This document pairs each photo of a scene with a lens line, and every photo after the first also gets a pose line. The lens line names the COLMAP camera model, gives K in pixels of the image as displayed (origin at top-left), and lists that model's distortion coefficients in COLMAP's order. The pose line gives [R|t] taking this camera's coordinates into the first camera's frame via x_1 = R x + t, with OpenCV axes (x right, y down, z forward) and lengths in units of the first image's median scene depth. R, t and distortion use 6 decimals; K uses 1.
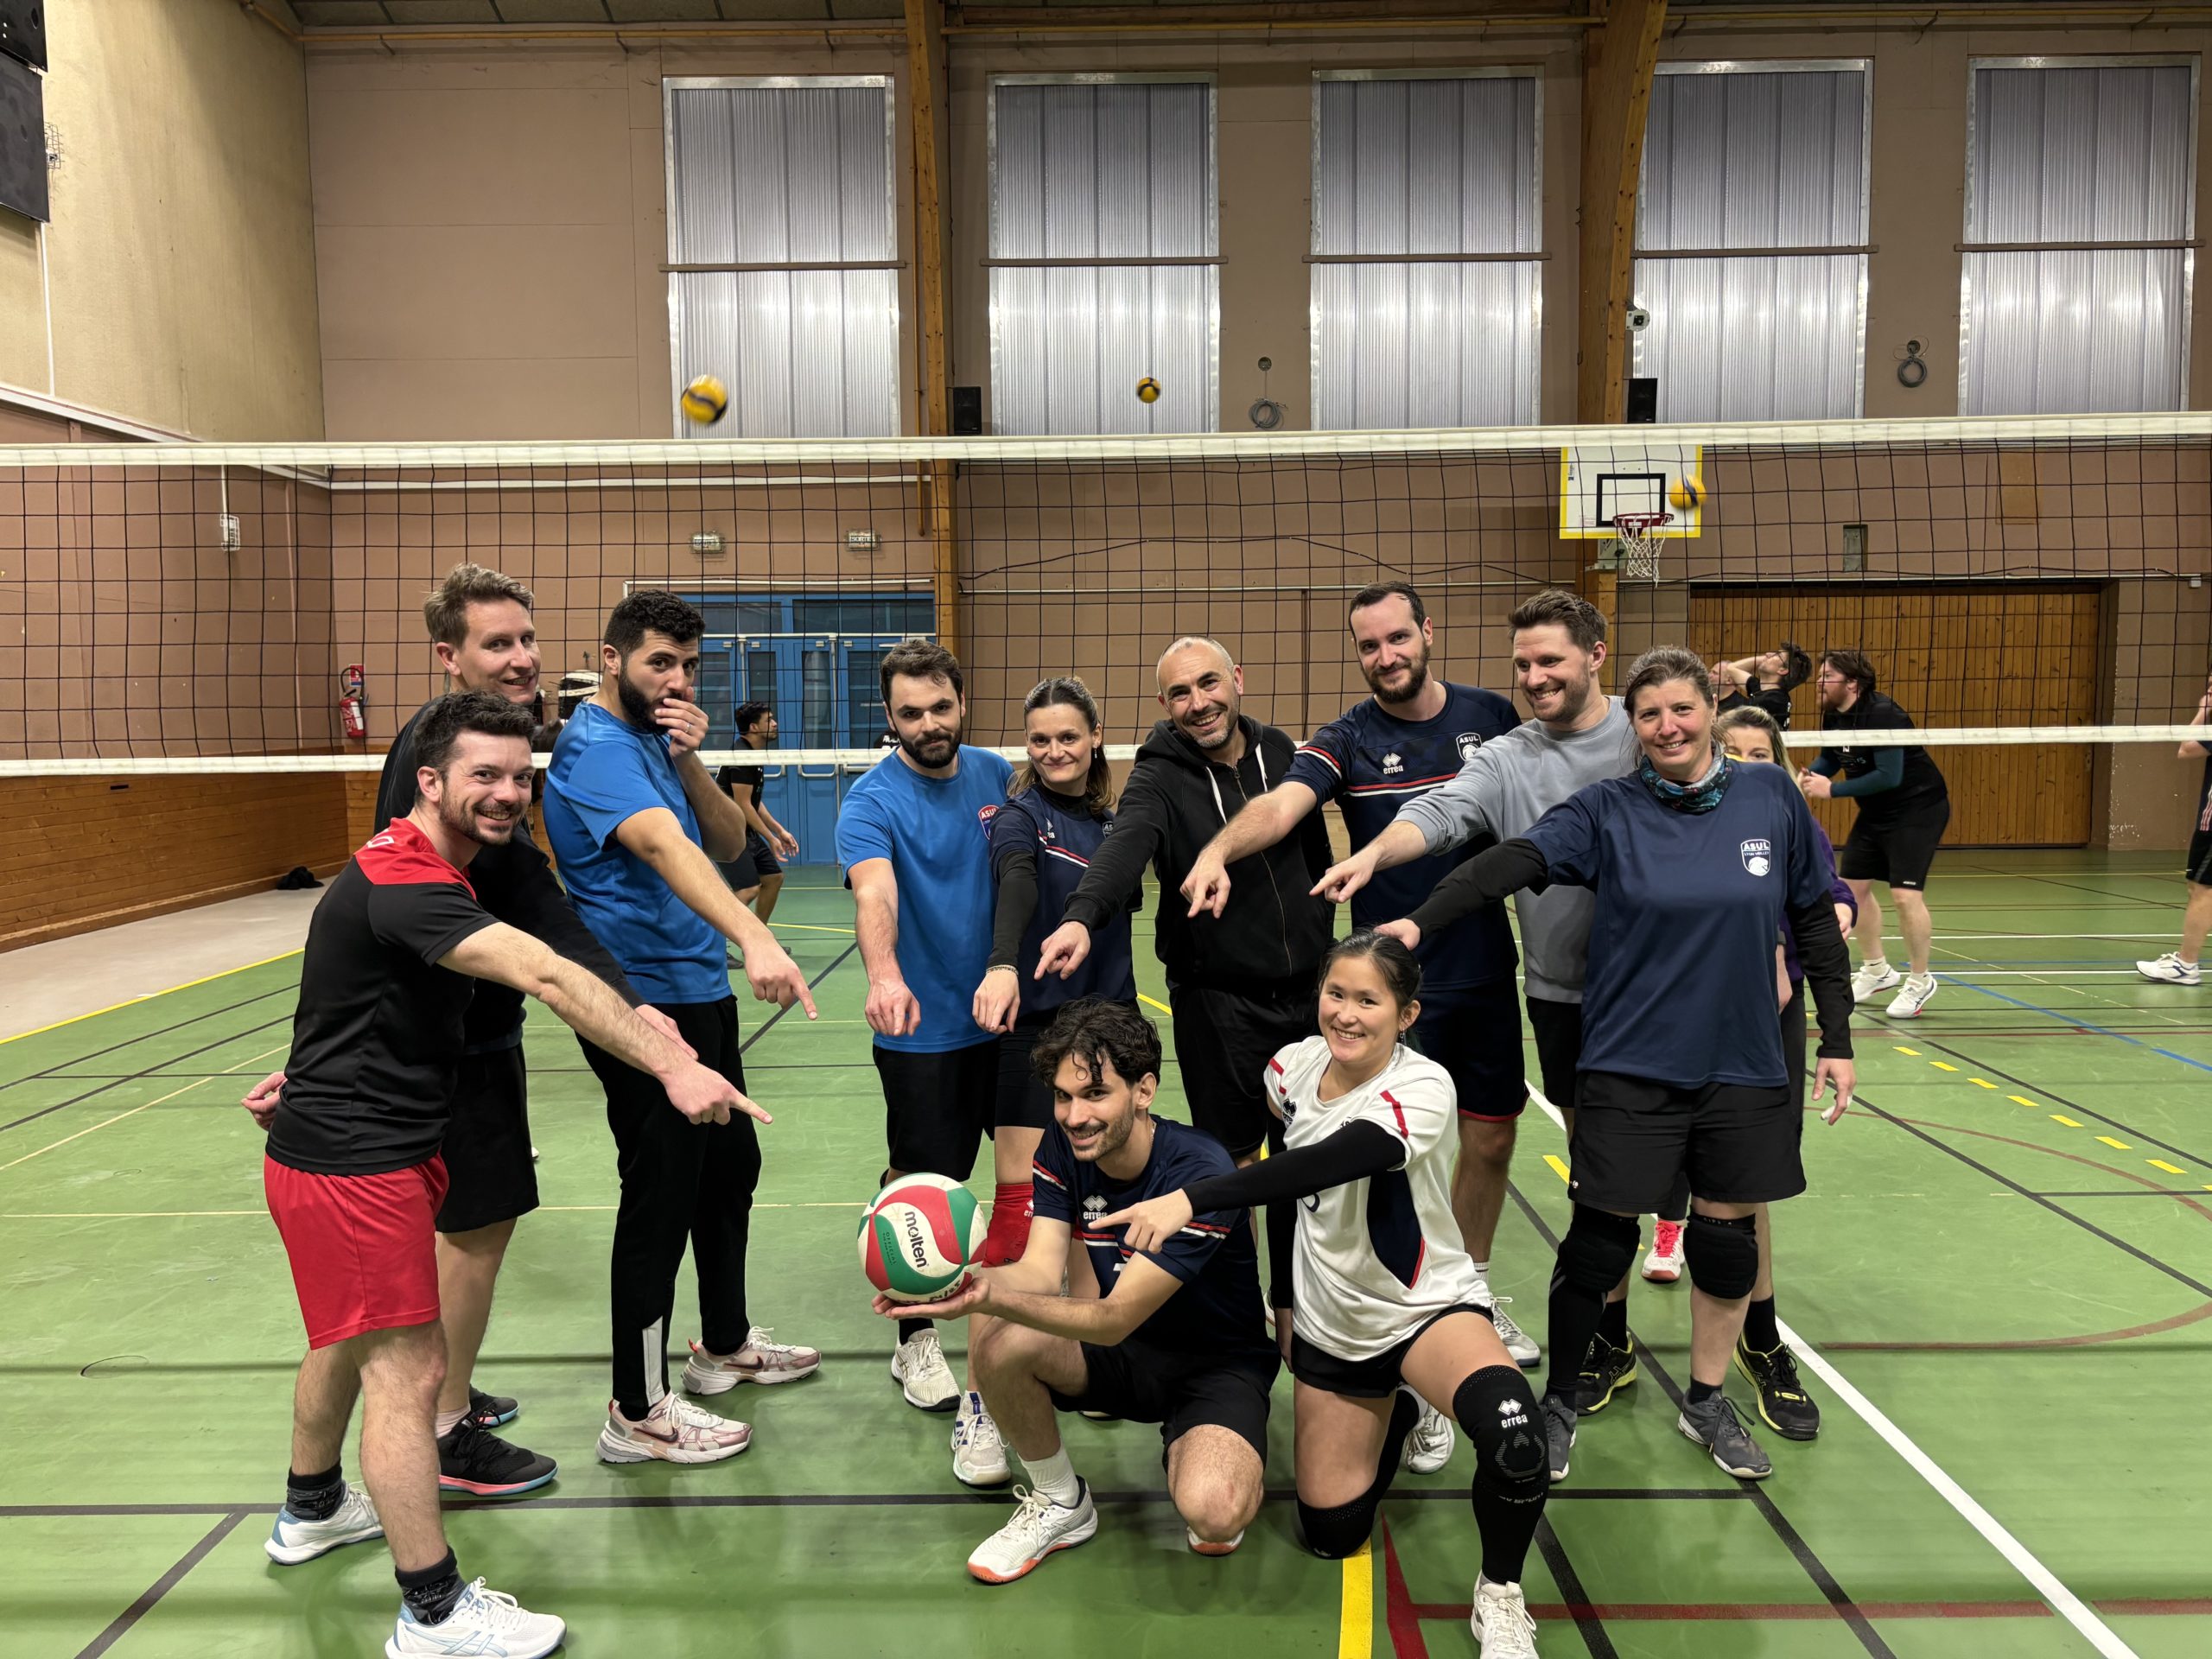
lens RADIAL K [[1763.2, 0, 1106.0], [0, 1763.2, 829.5], [0, 0, 1]] dist [0.056763, -0.058921]
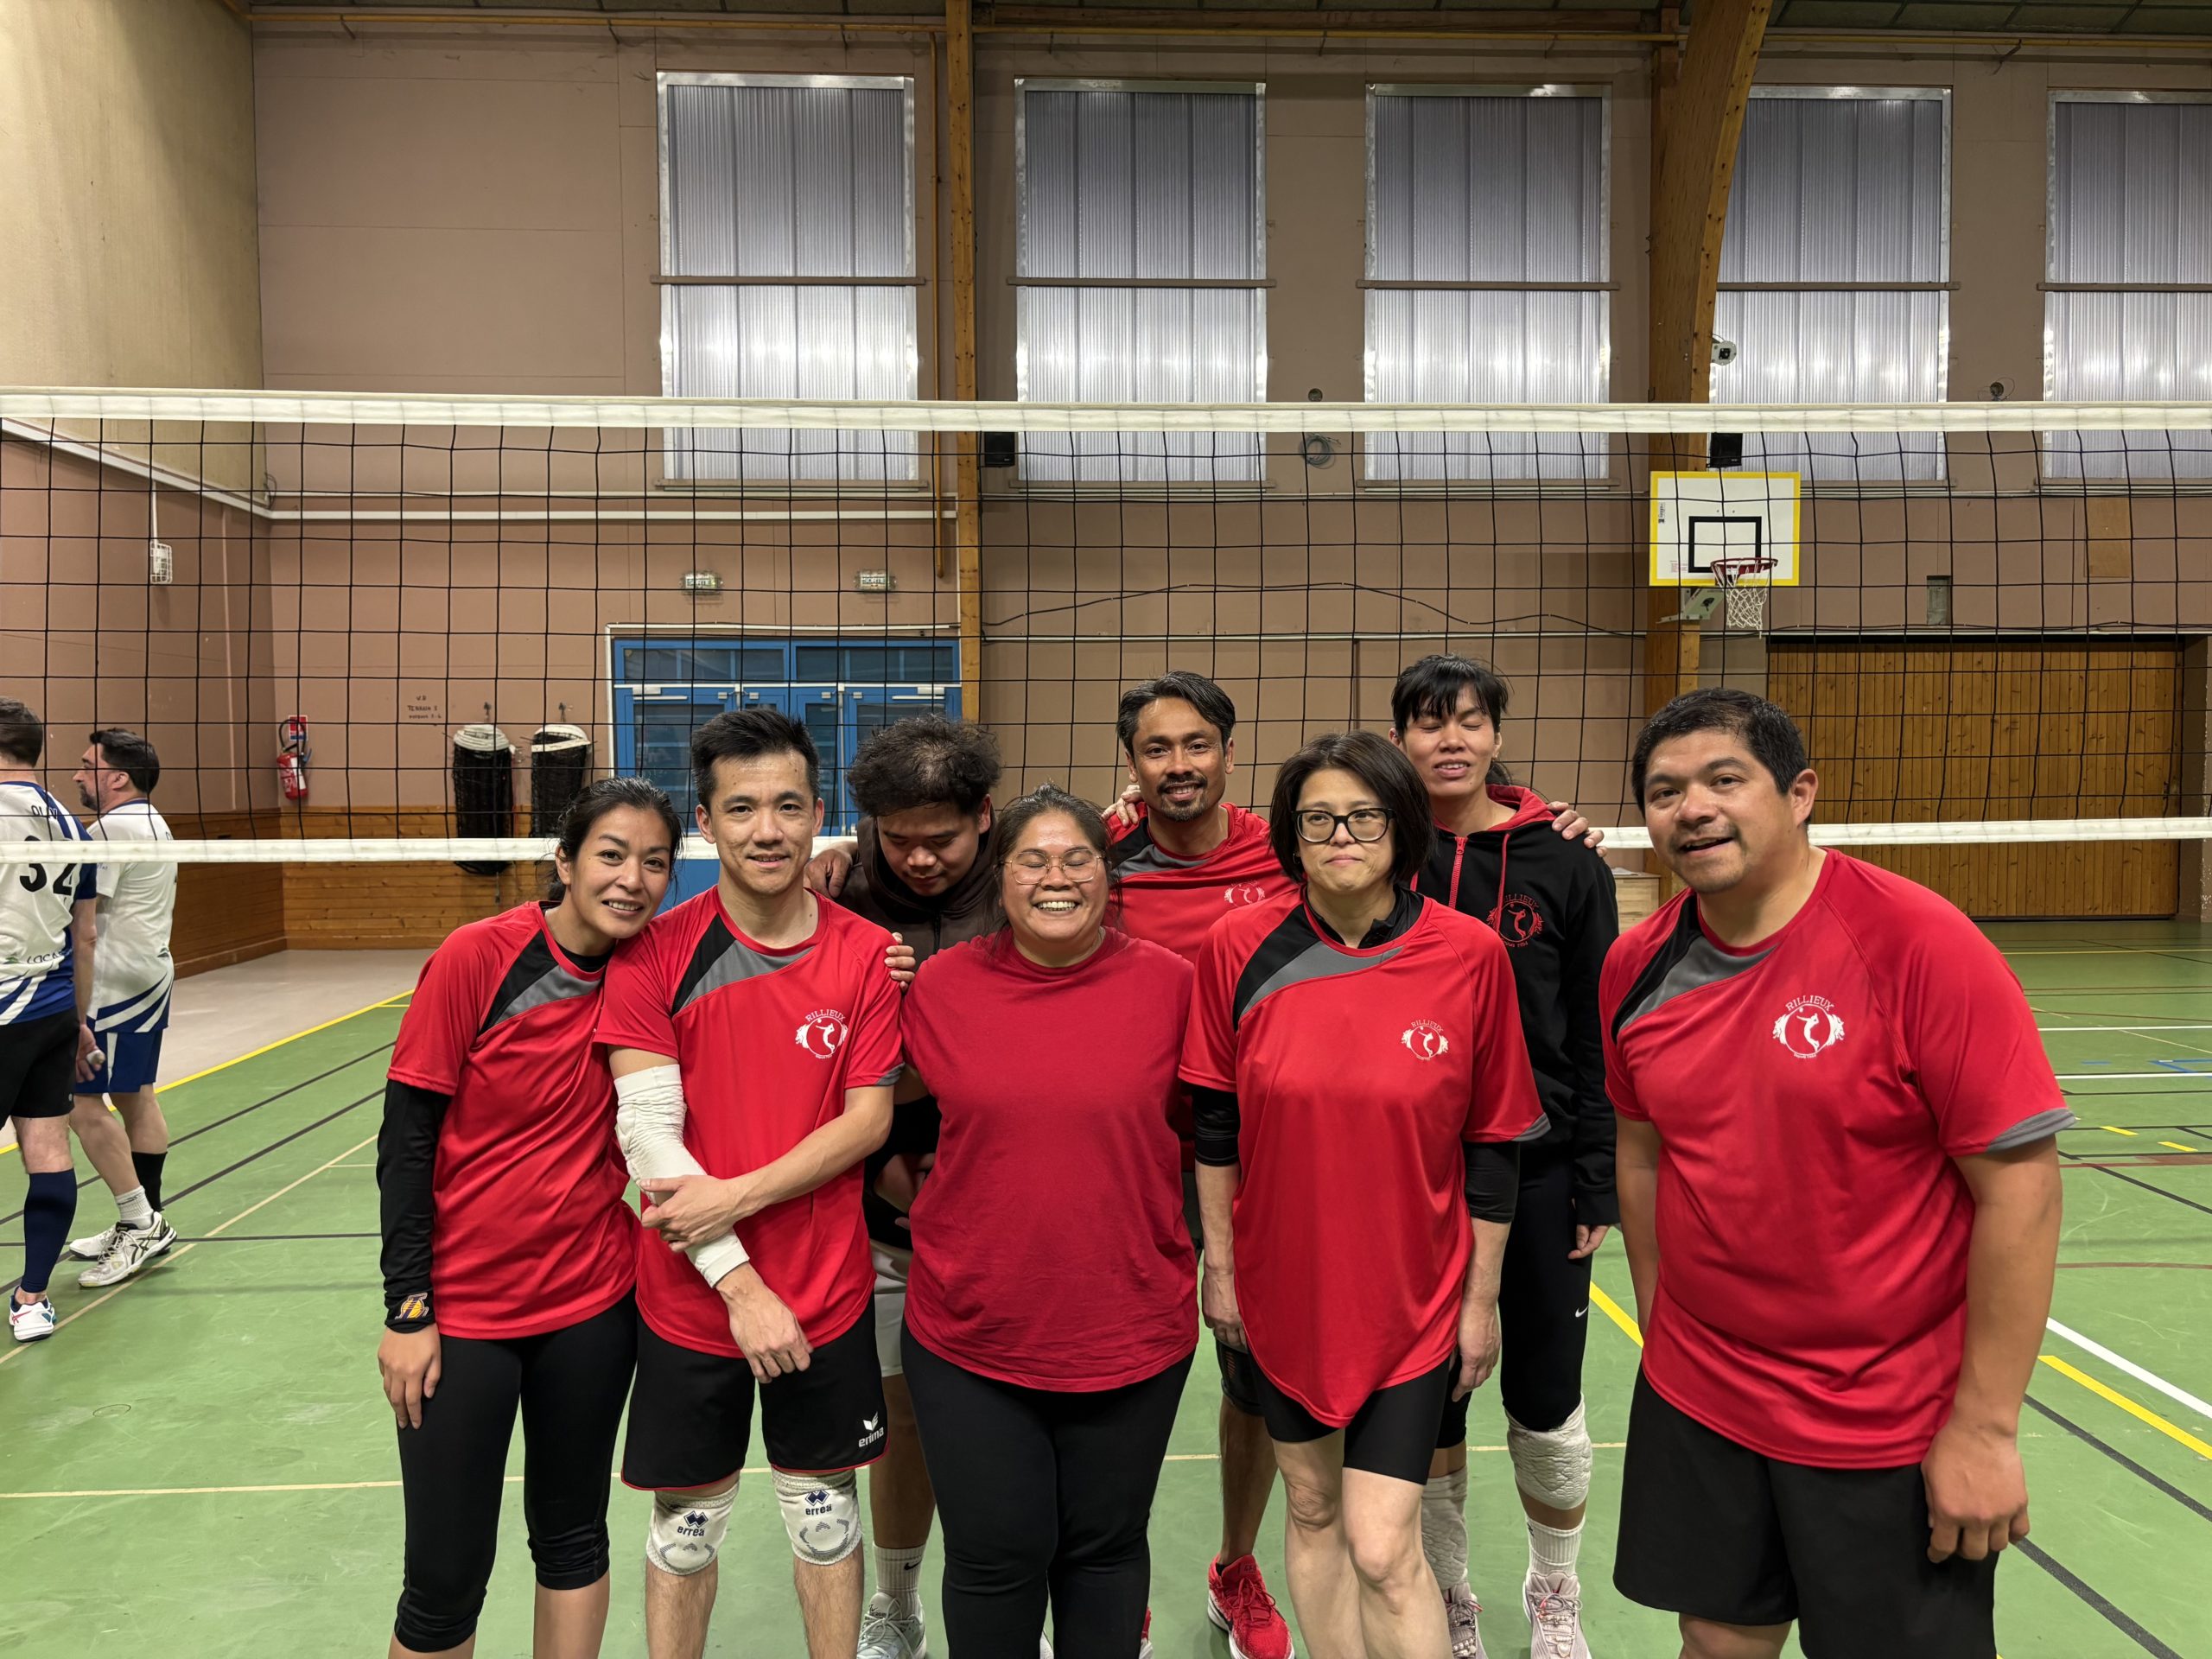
lens RADIAL K [[1741.0, 0, 1097.6], [0, 1741.0, 823.7], [0, 0, 1]] dist [0.059538, -0.067374]
pose [[0.998015, 0.001392, 0.062956, -0.081683], [0.000979, 0.999291, -0.037625, -0.005984], [-0.062964, 0.037612, 0.997307, 0.108009]]
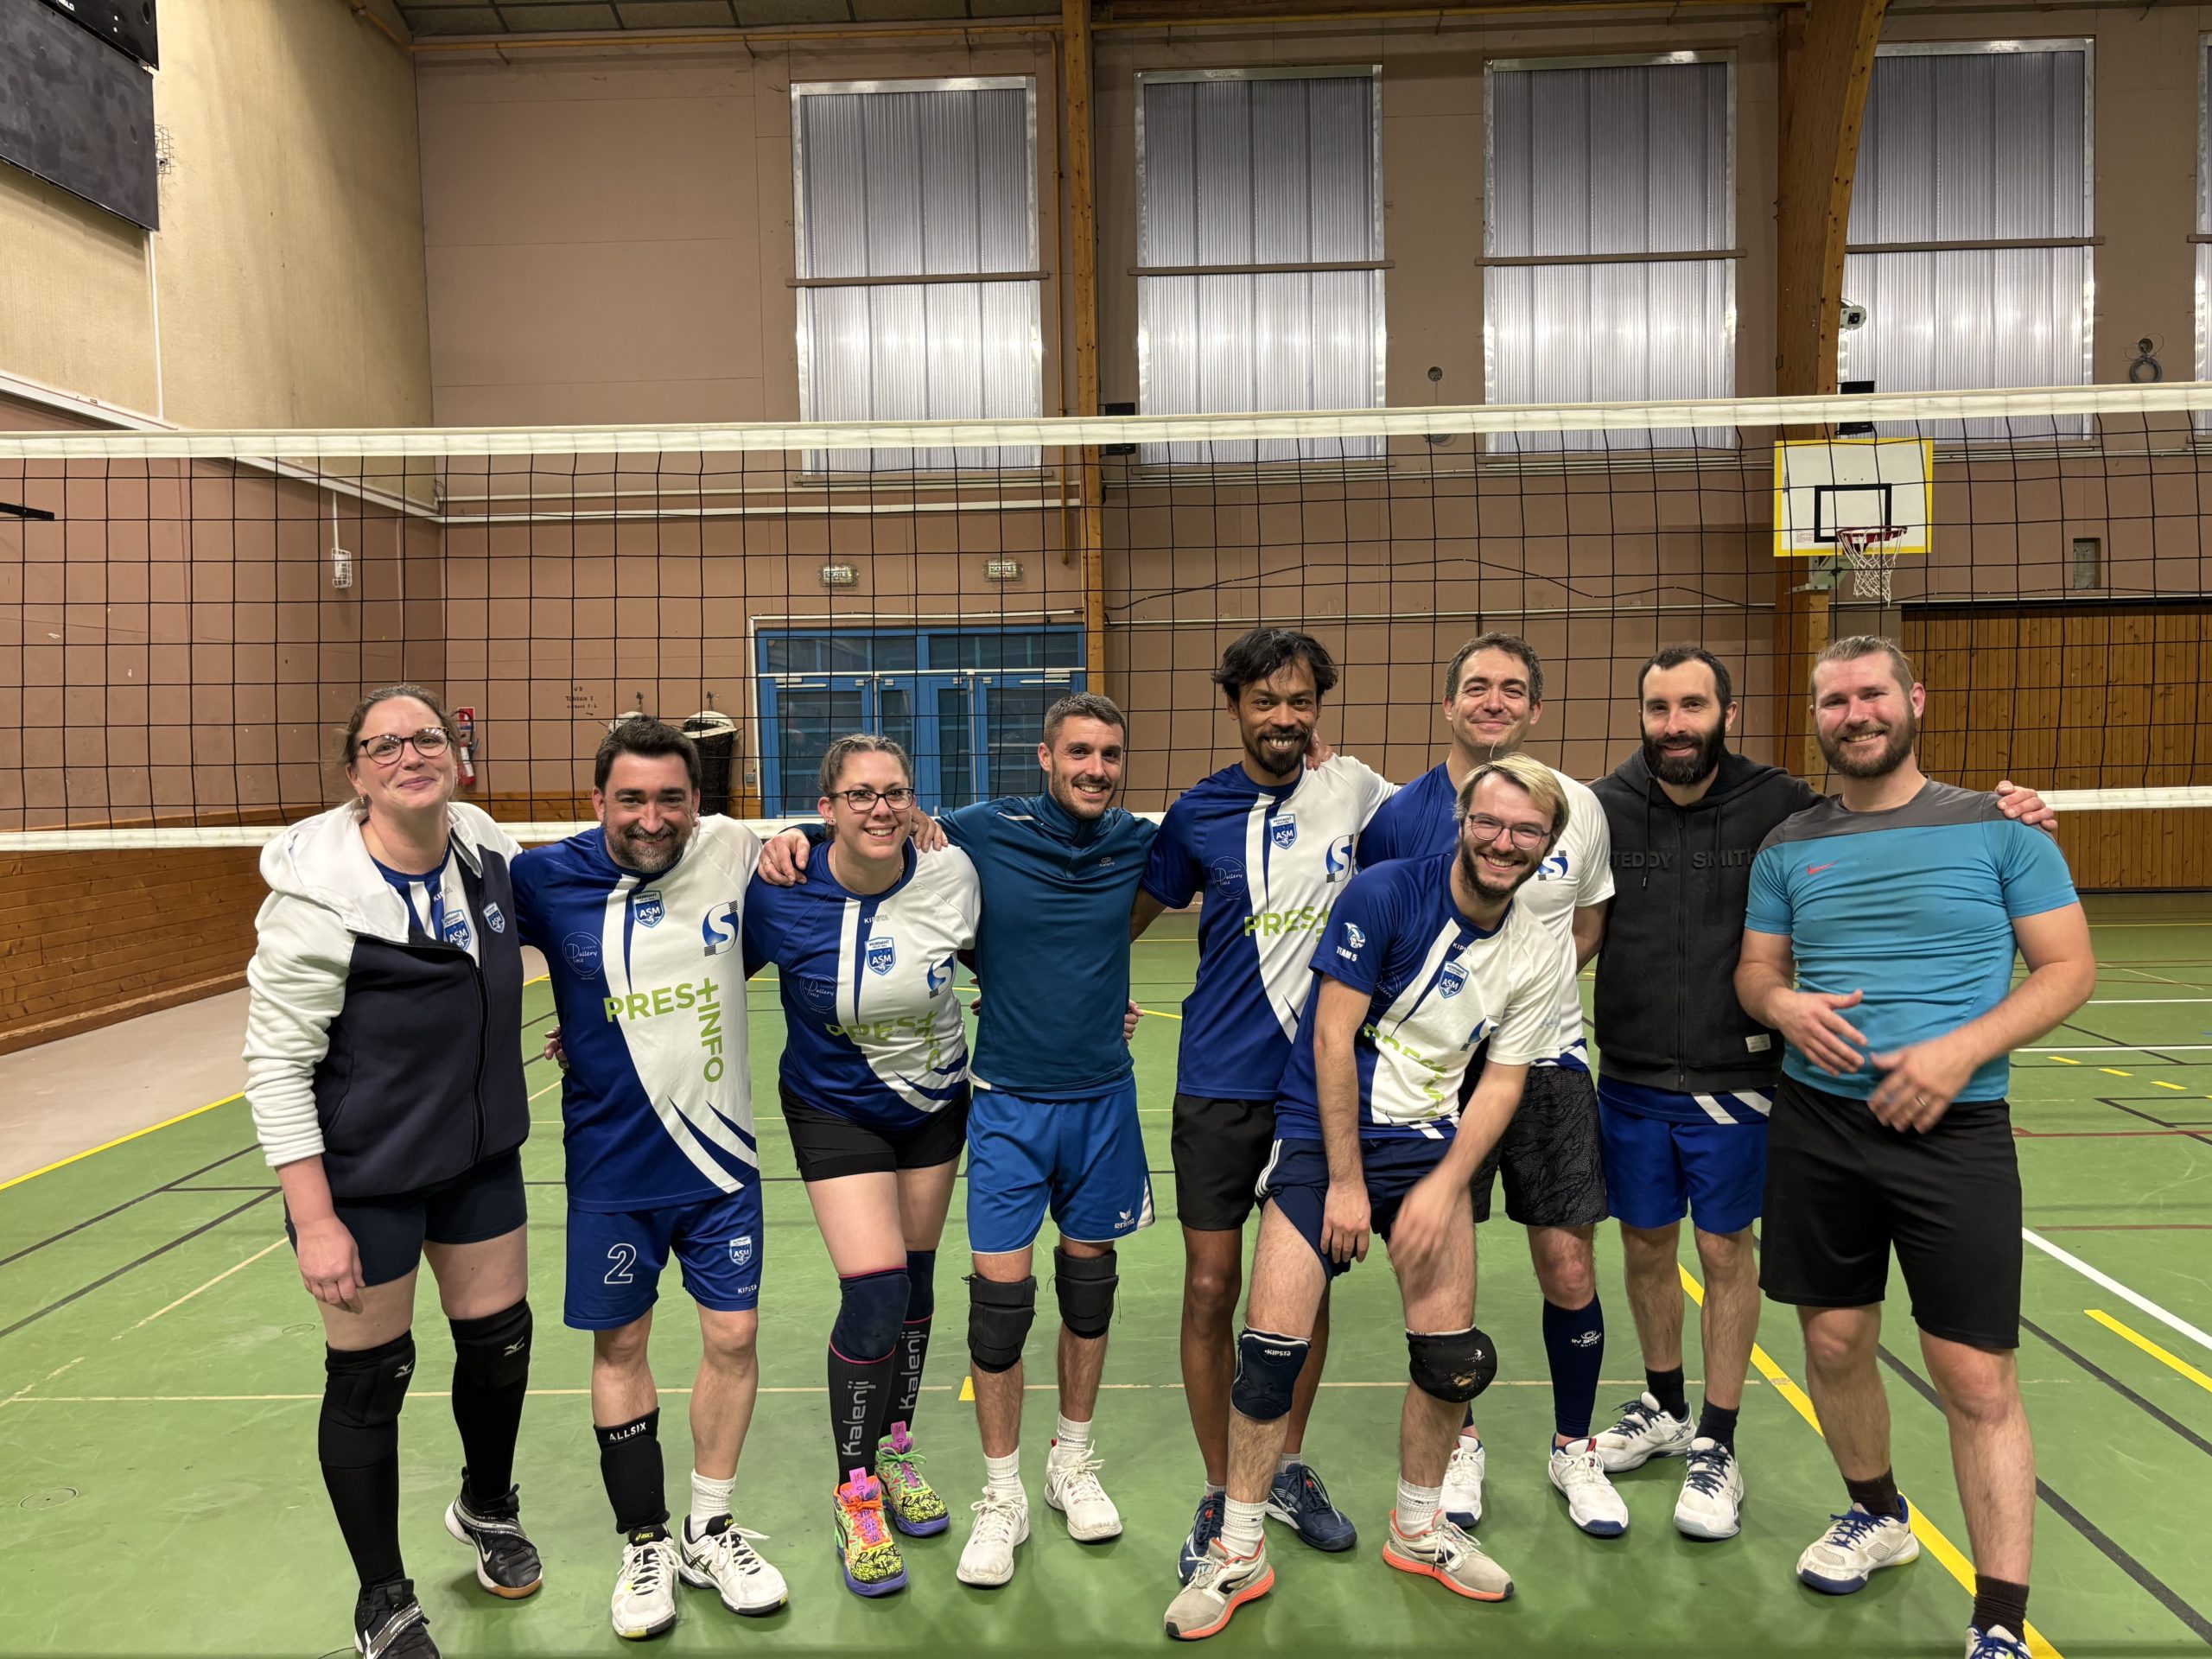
lens RADIAL K [[1741.0, 0, 1097.6], [0, 1741.0, 823.7], [0, 0, 1]] dist [0.059538, -0.067374]
pose [[0.999668, -0.008501, -0.024342, -0.067634], [0.007879, 0.999642, -0.025552, -0.005307], [0.024550, 0.025351, 0.999377, 0.084863]]
